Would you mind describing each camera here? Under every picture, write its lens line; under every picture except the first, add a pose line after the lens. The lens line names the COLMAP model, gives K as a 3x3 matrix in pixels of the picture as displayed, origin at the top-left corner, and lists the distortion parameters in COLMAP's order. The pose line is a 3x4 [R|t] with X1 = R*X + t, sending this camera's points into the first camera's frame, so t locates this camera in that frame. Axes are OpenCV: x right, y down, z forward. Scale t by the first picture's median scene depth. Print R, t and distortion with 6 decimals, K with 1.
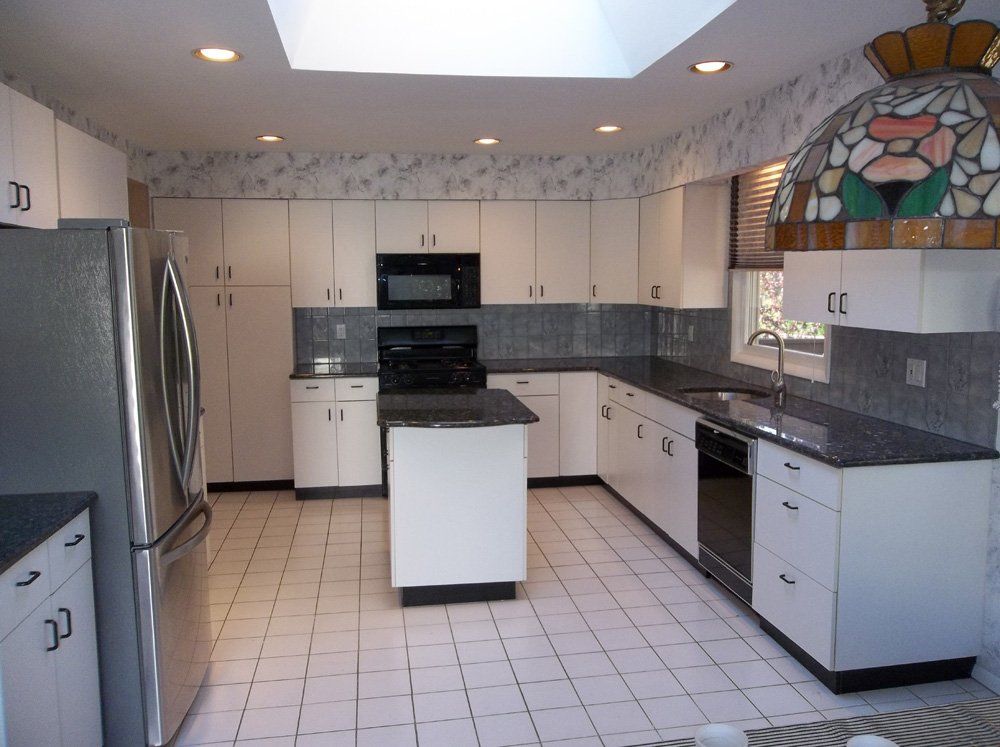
lens RADIAL K [[806.8, 0, 483.5], [0, 806.8, 374.9], [0, 0, 1]] dist [-0.023496, 0.047410]
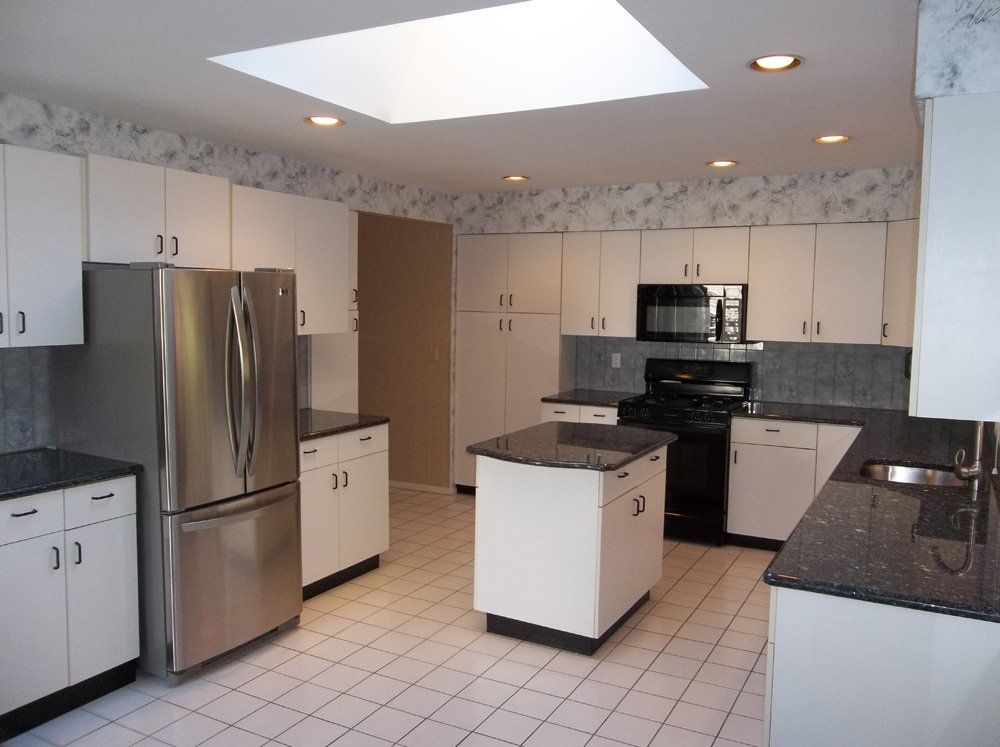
lens RADIAL K [[806.8, 0, 485.0], [0, 806.8, 365.0], [0, 0, 1]] dist [-0.023496, 0.047410]
pose [[0.797553, 0.065293, -0.599705, 0.317252], [-0.089284, 0.995953, -0.010305, -0.024636], [0.596605, 0.061763, 0.800155, 0.104171]]
